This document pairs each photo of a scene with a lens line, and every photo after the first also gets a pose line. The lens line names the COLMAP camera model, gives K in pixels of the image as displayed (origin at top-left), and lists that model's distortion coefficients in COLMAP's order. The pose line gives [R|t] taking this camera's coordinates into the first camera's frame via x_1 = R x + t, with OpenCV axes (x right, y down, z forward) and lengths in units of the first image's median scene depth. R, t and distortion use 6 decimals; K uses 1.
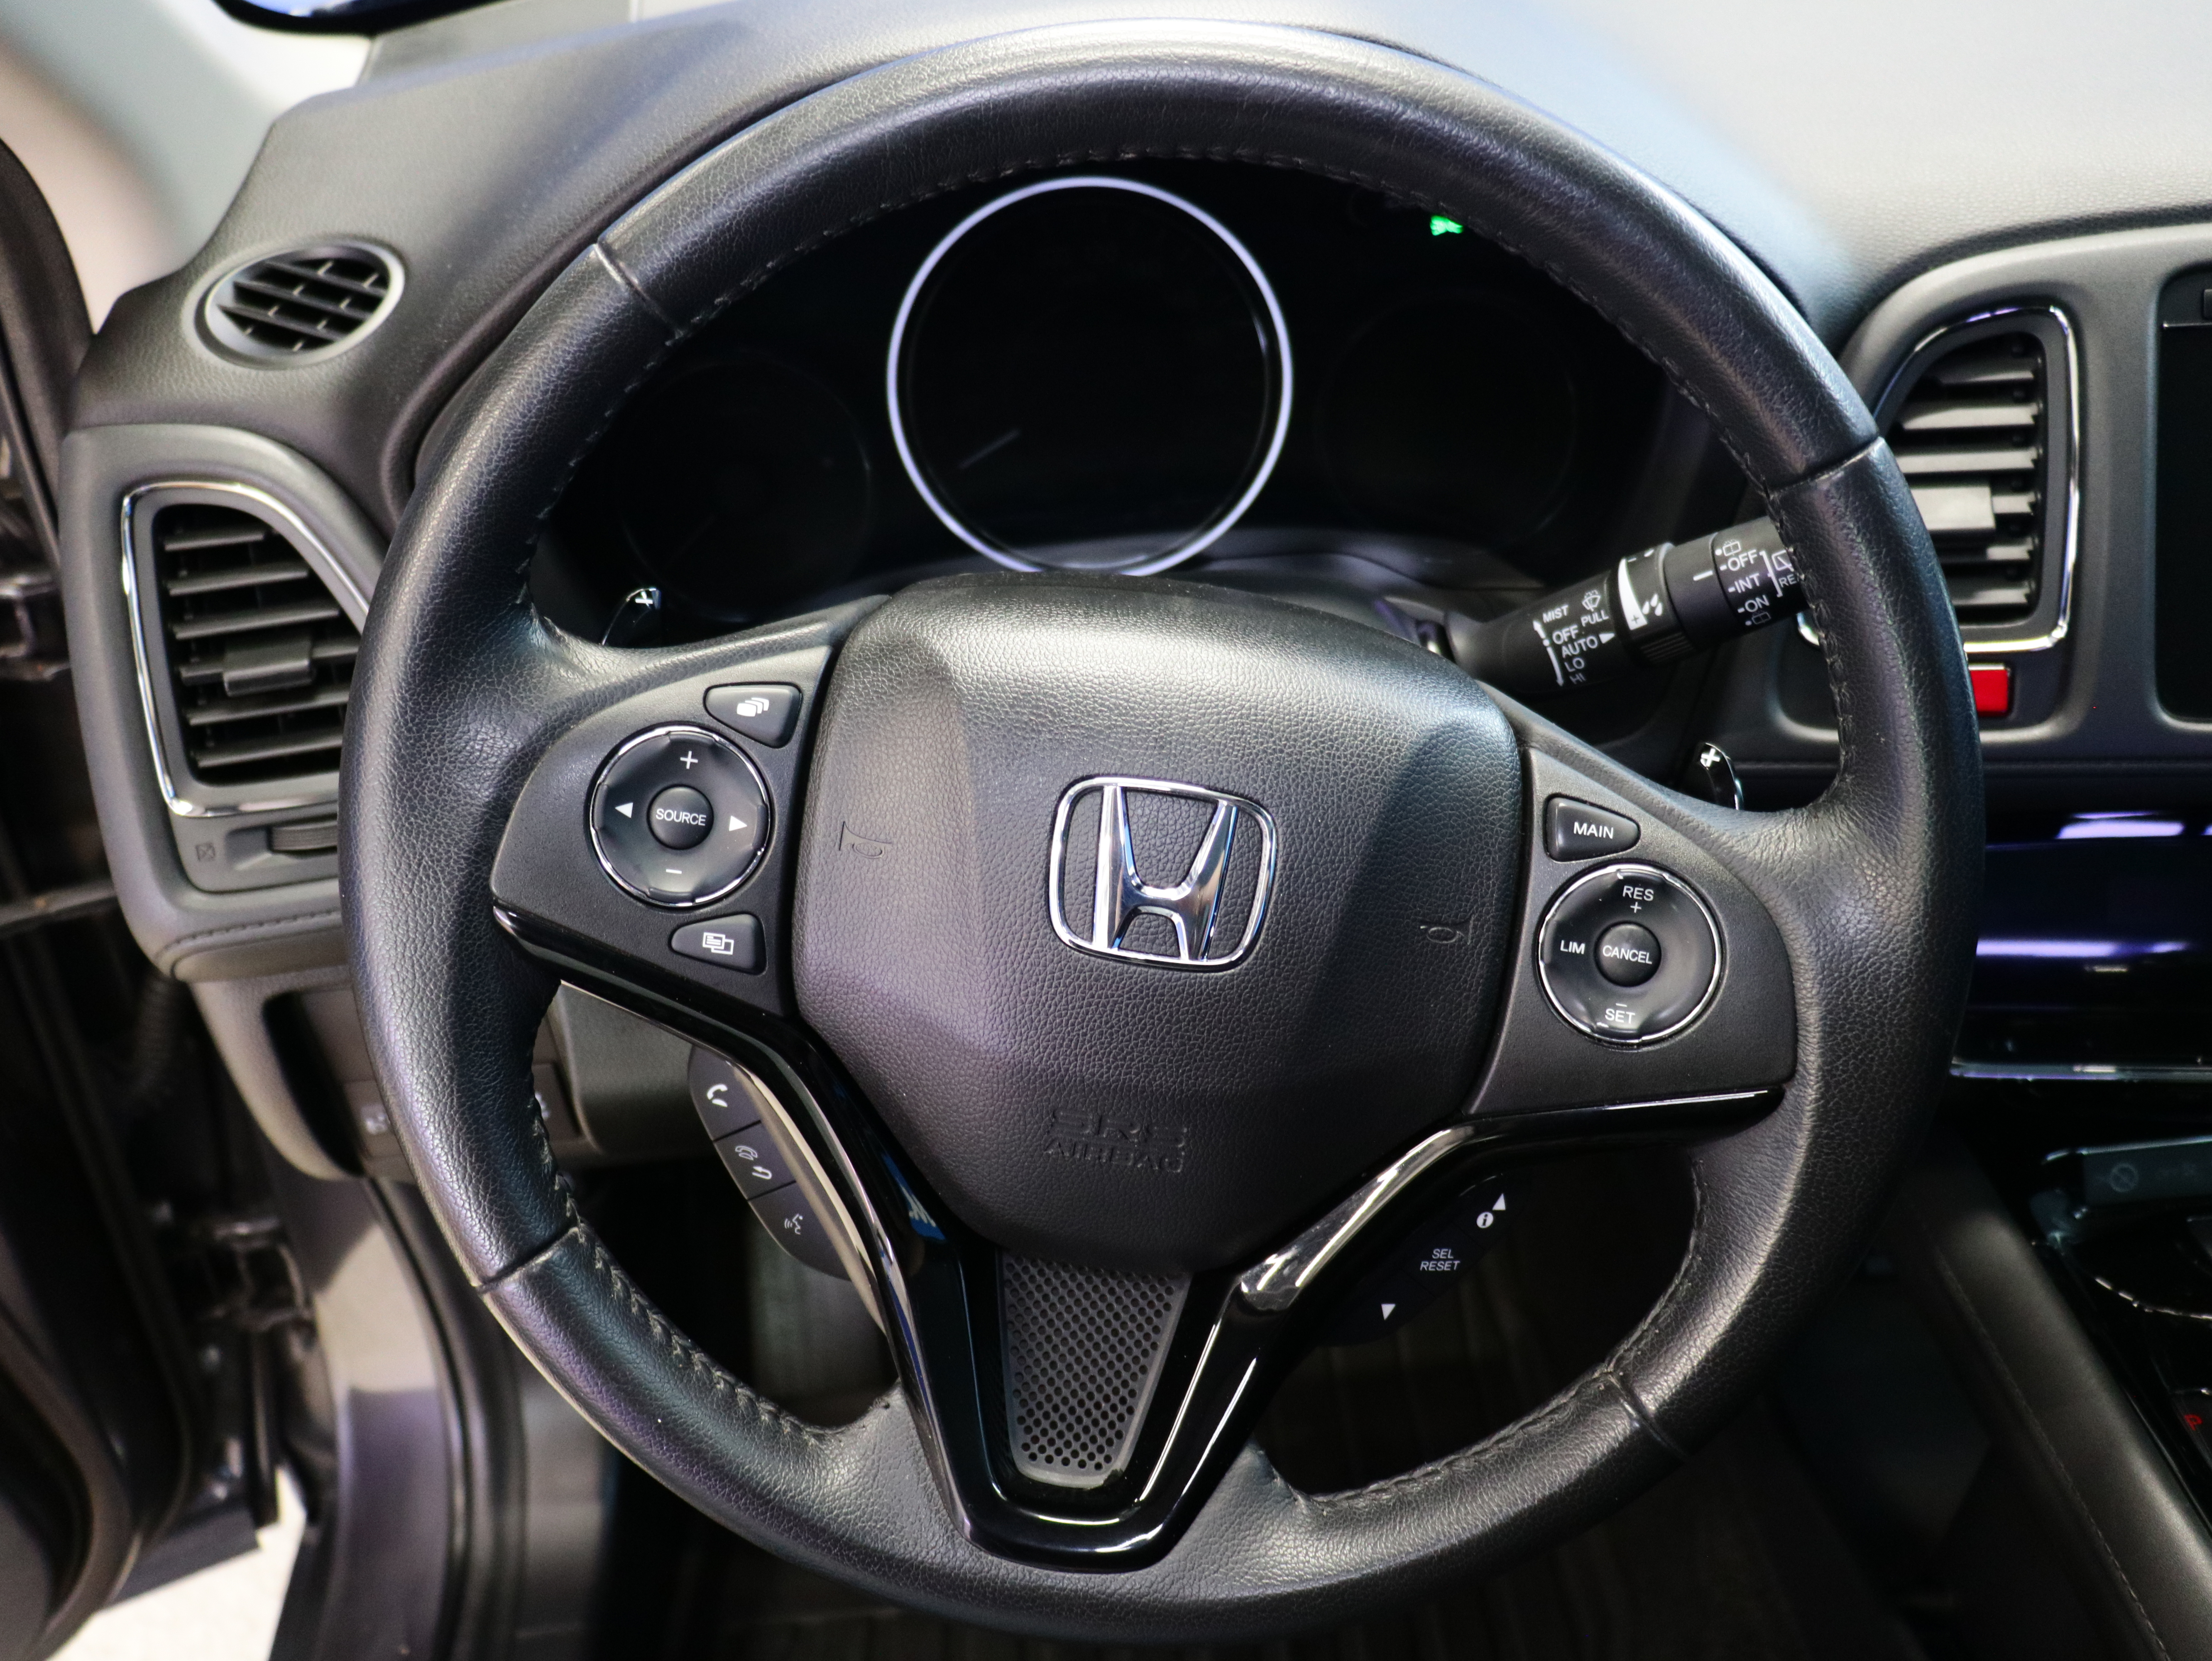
lens RADIAL K [[1953.0, 0, 1106.0], [0, 1953.0, 830.5], [0, 0, 1]] dist [-0.034763, 0.109715]
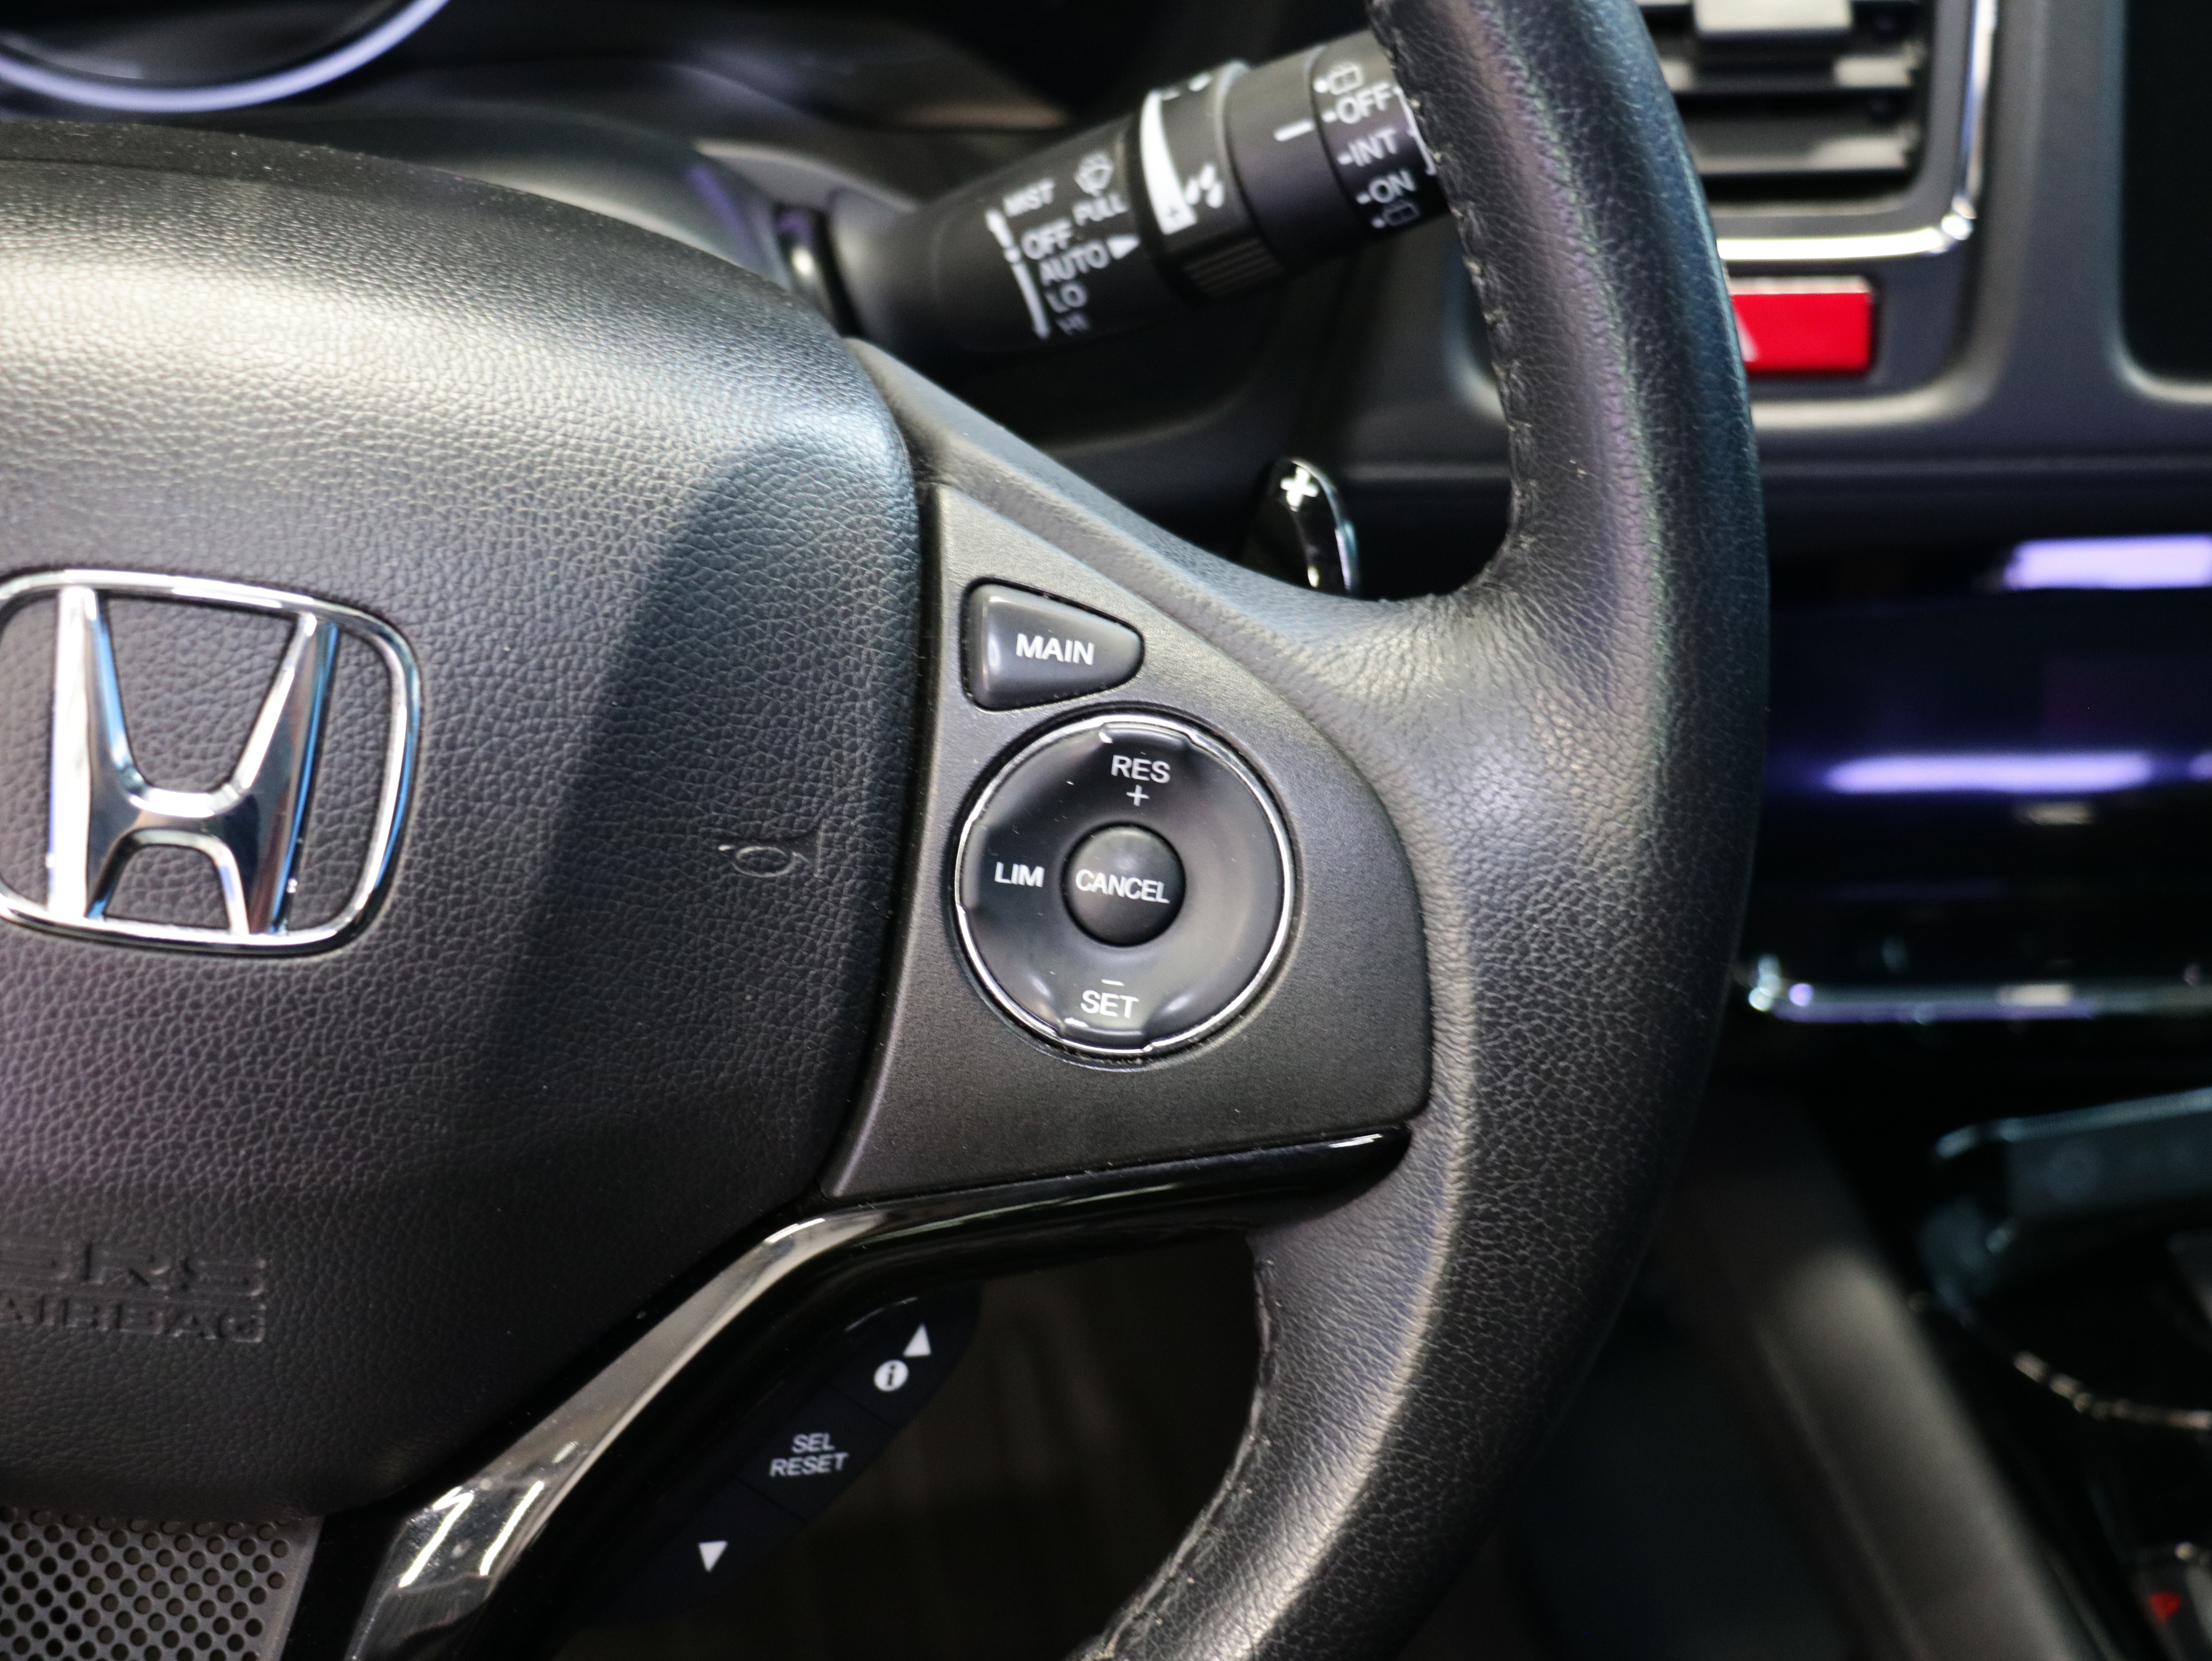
lens RADIAL K [[3519.8, 0, 1106.0], [0, 3519.8, 830.5], [0, 0, 1]] dist [-0.001479, -0.129919]
pose [[0.983638, -0.032200, 0.177255, 0.095477], [0.014346, 0.994773, 0.101101, -0.046026], [-0.179584, -0.096904, 0.978958, 0.077939]]
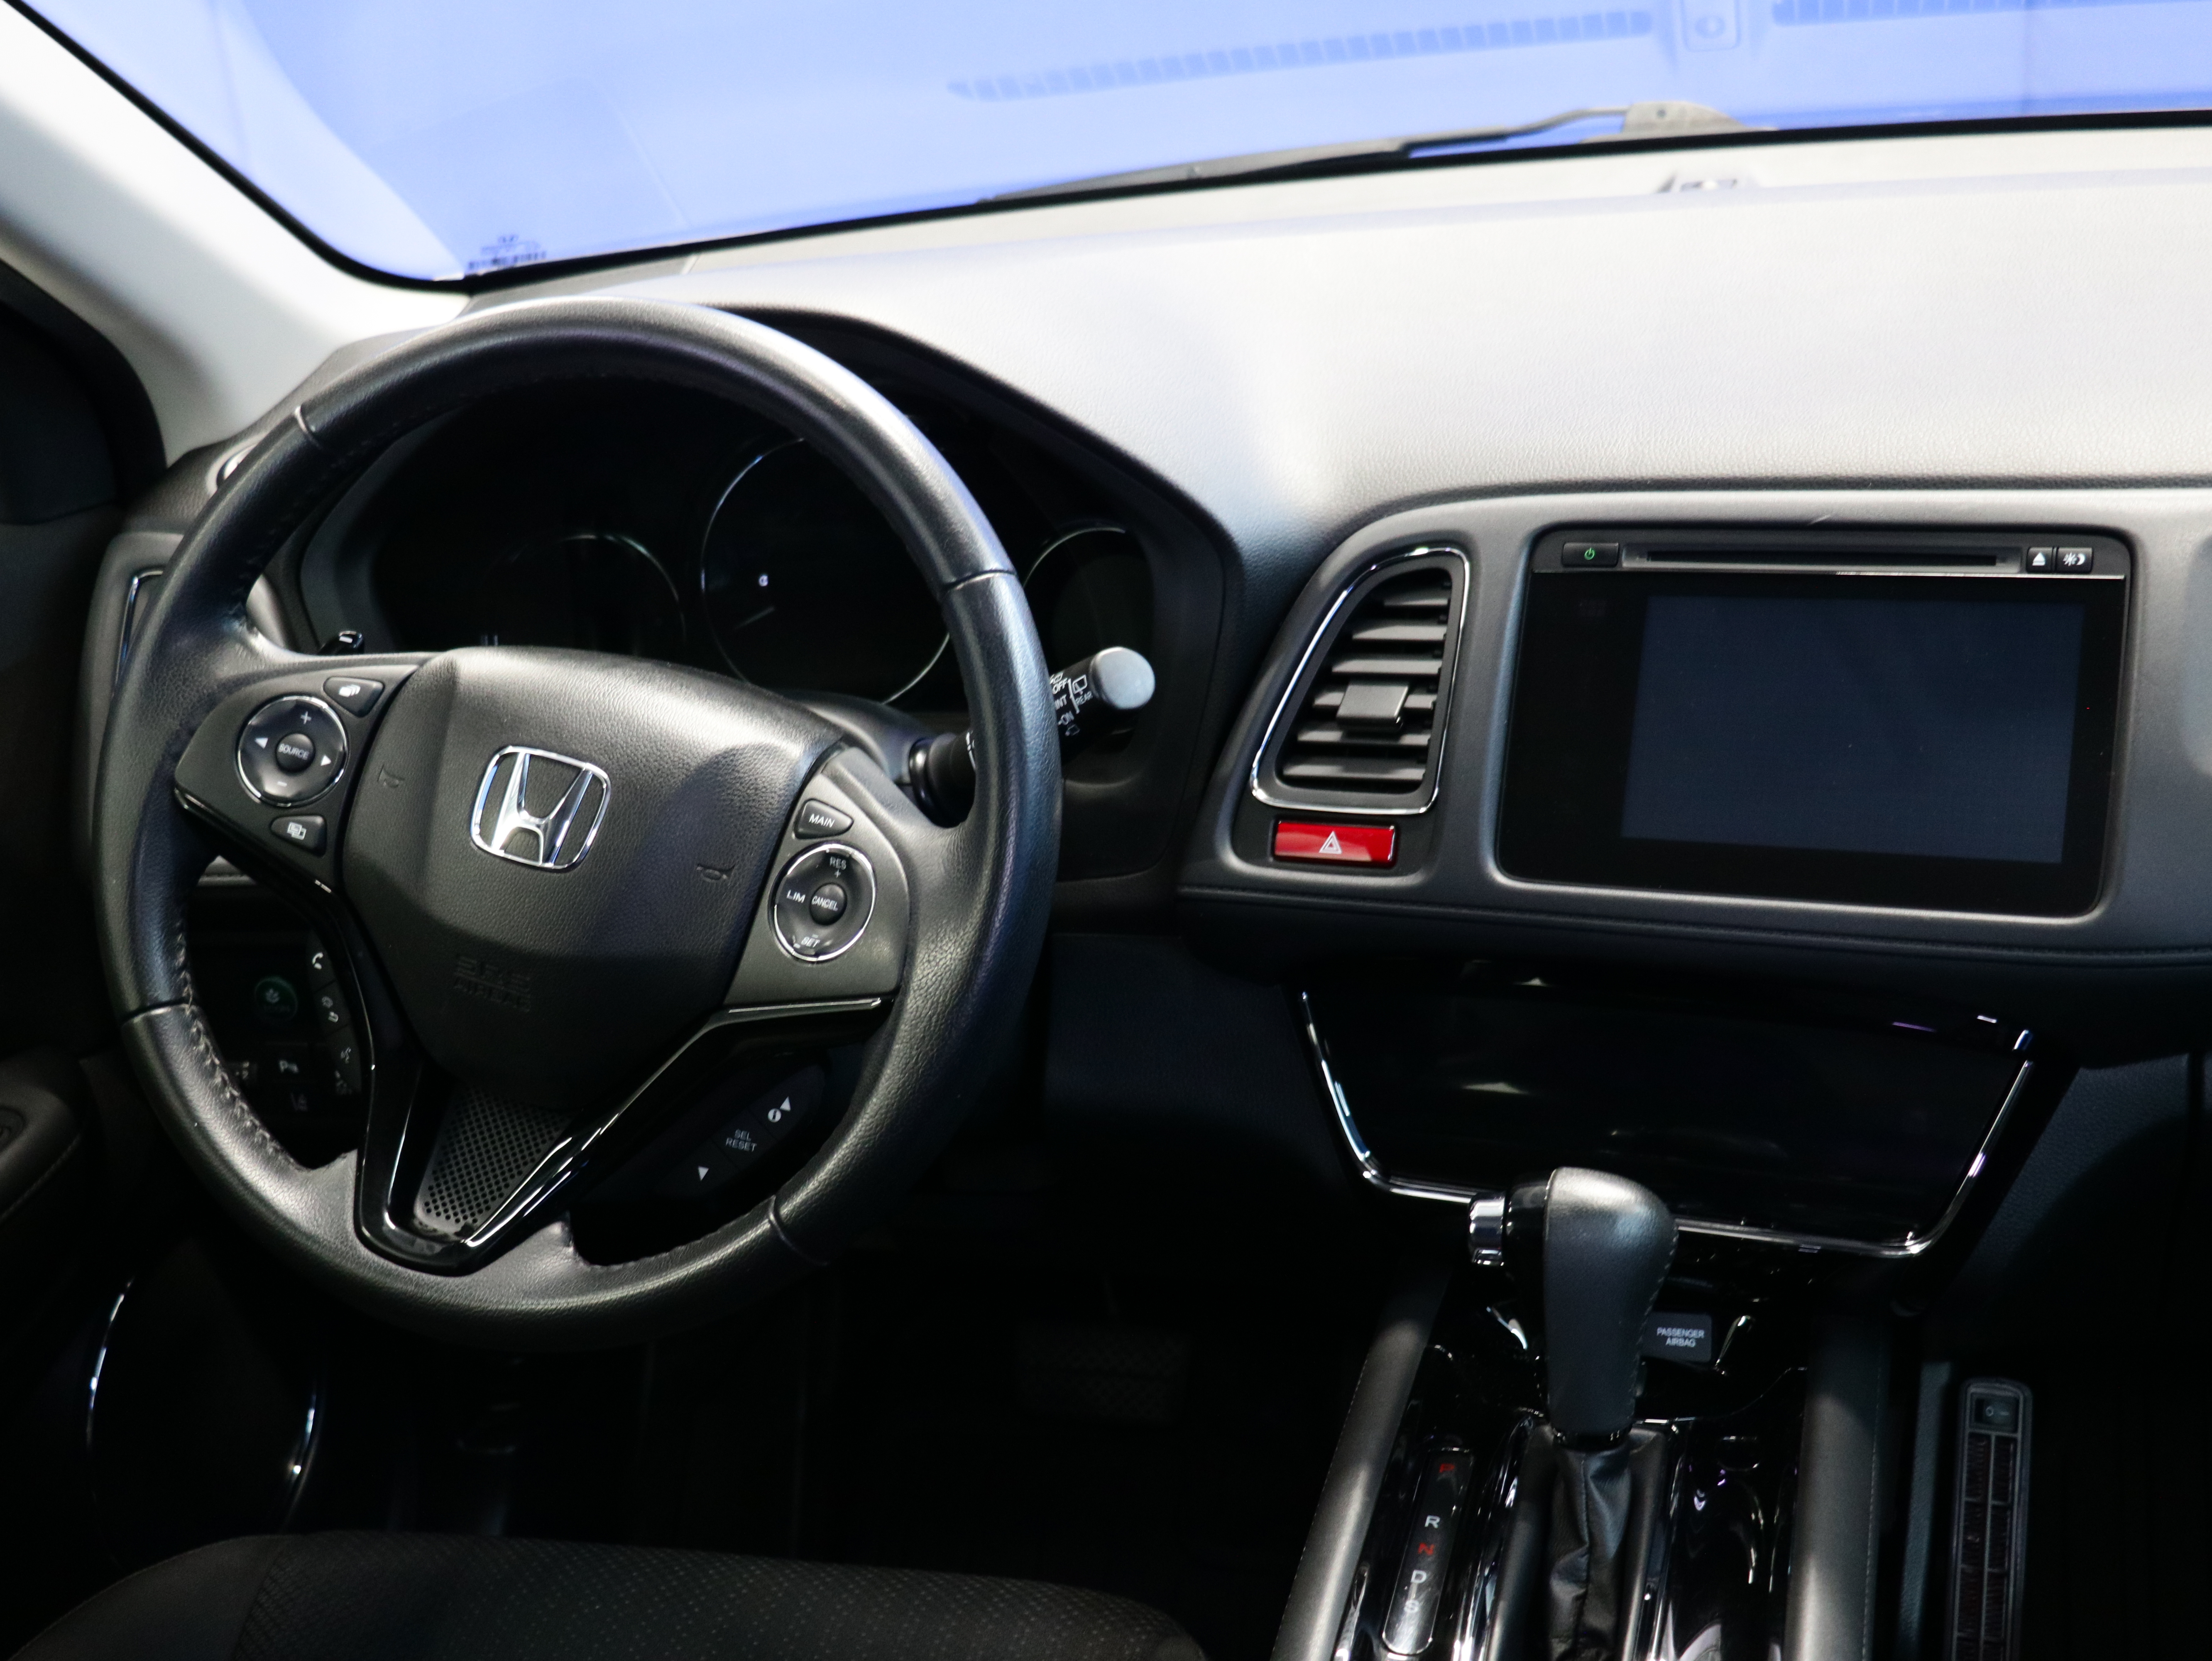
lens RADIAL K [[2777.3, 0, 1106.0], [0, 2777.3, 830.5], [0, 0, 1]] dist [0.011675, 0.004522]
pose [[0.946121, 0.103158, -0.306943, 1.095352], [-0.165542, 0.968756, -0.184685, 0.359030], [0.278301, 0.225546, 0.933637, -0.906467]]
